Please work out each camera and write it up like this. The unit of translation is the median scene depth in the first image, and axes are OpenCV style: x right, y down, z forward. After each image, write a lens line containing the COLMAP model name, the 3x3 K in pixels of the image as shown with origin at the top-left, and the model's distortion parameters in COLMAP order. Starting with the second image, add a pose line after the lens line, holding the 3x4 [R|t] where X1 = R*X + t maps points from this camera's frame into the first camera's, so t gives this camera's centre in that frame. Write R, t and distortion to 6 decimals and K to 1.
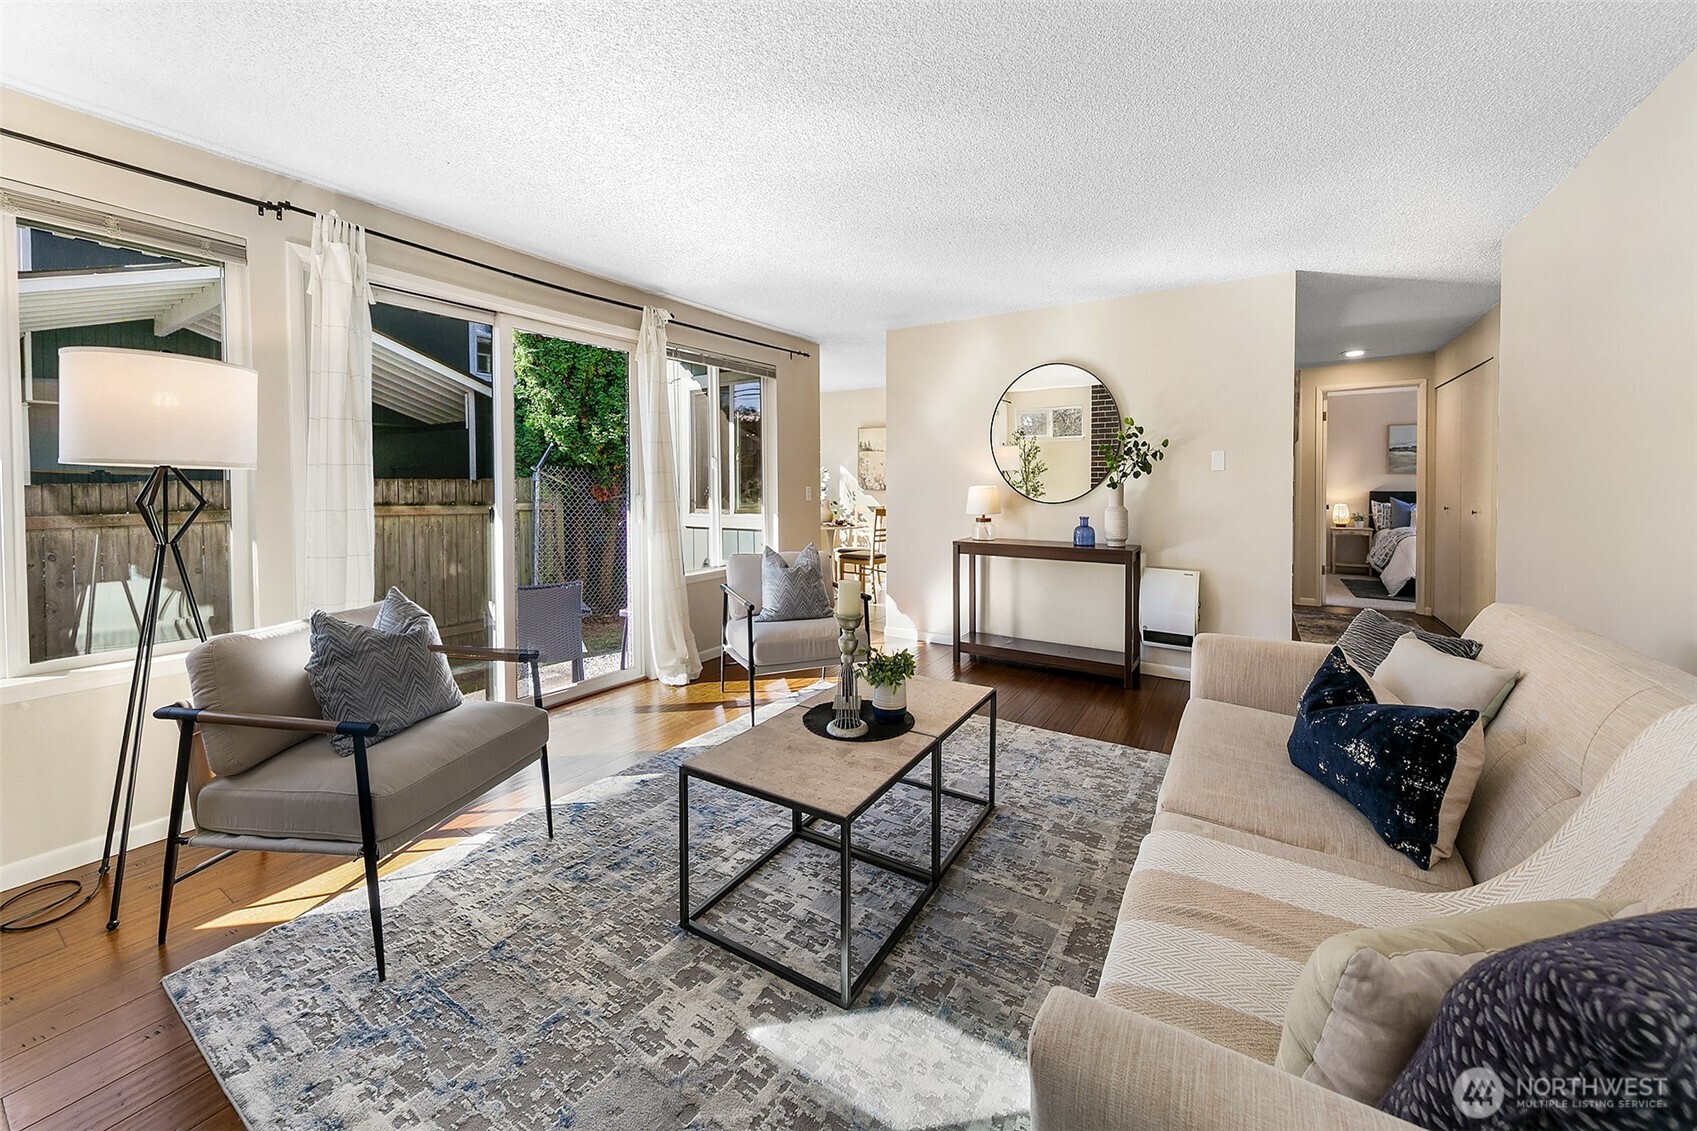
lens RADIAL K [[614.7, 0, 860.8], [0, 614.7, 498.1], [0, 0, 1]] dist [-0.000030, 0.000005]
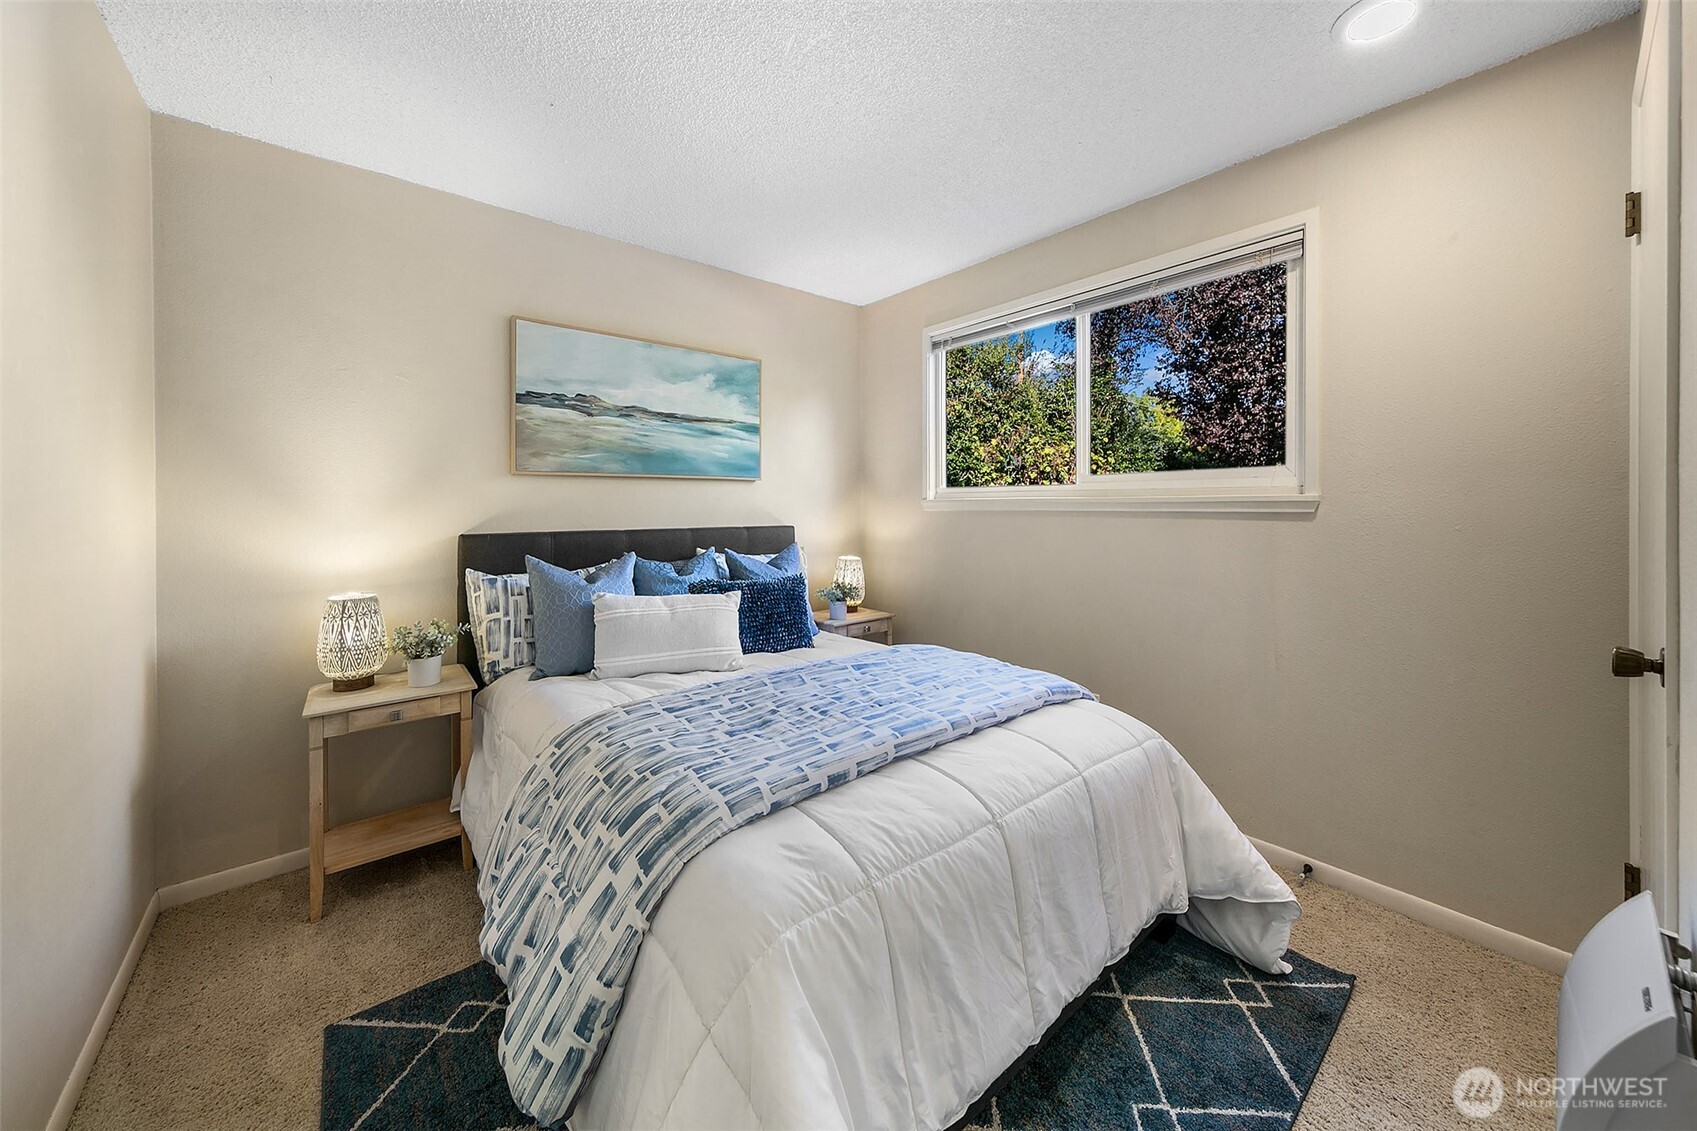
lens RADIAL K [[614.7, 0, 860.1], [0, 614.7, 509.7], [0, 0, 1]] dist [-0.000030, 0.000005]
pose [[0.305131, -0.004187, 0.952301, 0.630560], [0.019379, 0.999811, -0.001813, -0.018691], [-0.952113, 0.019008, 0.305155, 0.757021]]
